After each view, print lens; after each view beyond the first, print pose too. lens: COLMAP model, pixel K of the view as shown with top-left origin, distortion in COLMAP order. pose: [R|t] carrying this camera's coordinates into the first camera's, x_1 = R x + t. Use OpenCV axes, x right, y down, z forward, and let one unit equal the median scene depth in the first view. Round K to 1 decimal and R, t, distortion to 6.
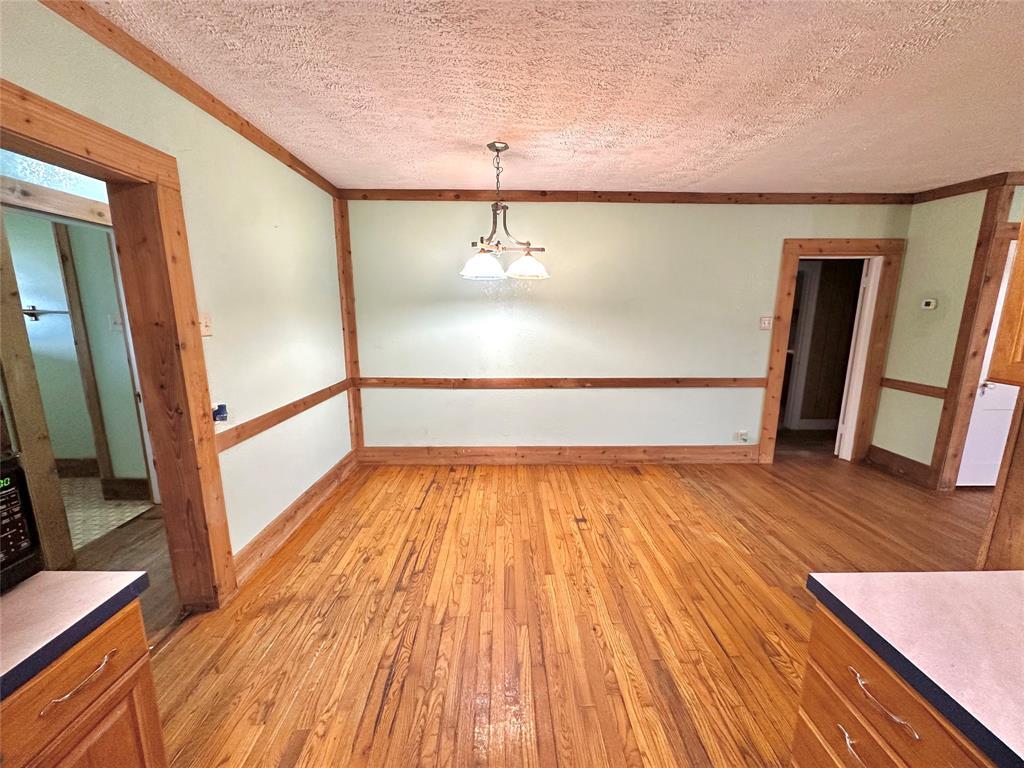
lens RADIAL K [[407.7, 0, 515.3], [0, 407.7, 384.1], [0, 0, 1]] dist [-0.003241, 0.000395]
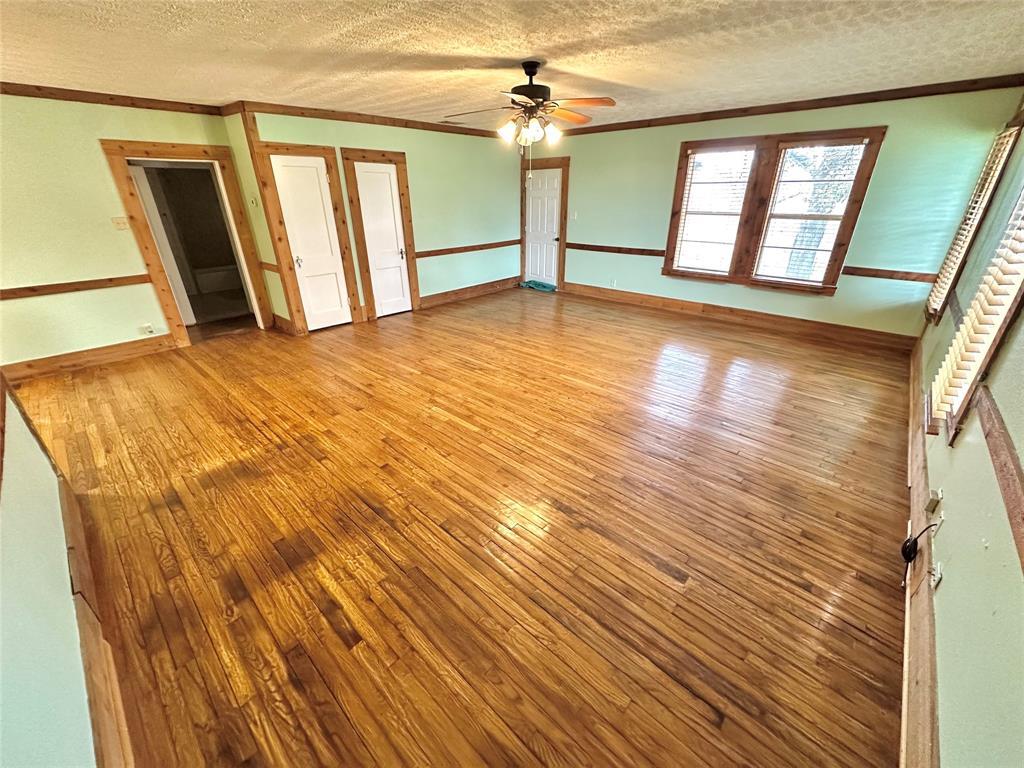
lens RADIAL K [[407.7, 0, 510.7], [0, 407.7, 384.6], [0, 0, 1]] dist [-0.003241, 0.000395]
pose [[0.692430, -0.310546, 0.651231, 0.512893], [0.143576, 0.943883, 0.297441, 0.089062], [-0.707055, -0.112455, 0.698159, -0.577958]]
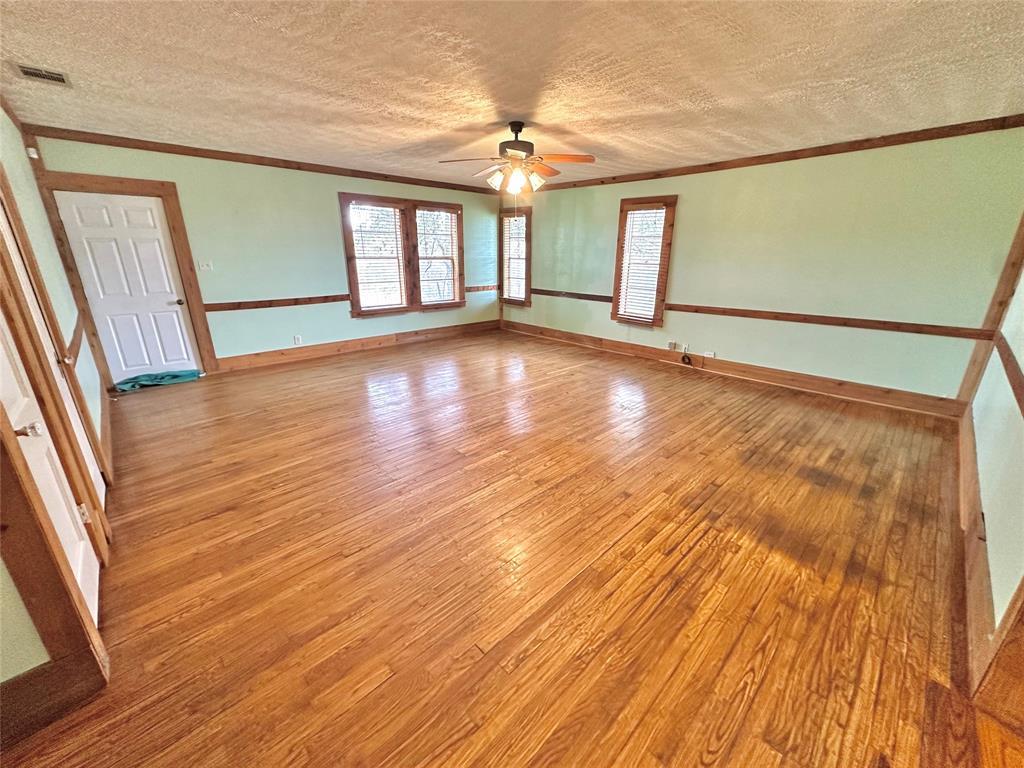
lens RADIAL K [[407.7, 0, 511.8], [0, 407.7, 385.2], [0, 0, 1]] dist [-0.003241, 0.000395]
pose [[-0.674662, -0.237552, 0.698856, 0.493734], [0.130322, 0.893588, 0.429555, -0.137420], [-0.726531, 0.380881, -0.571912, 0.791624]]
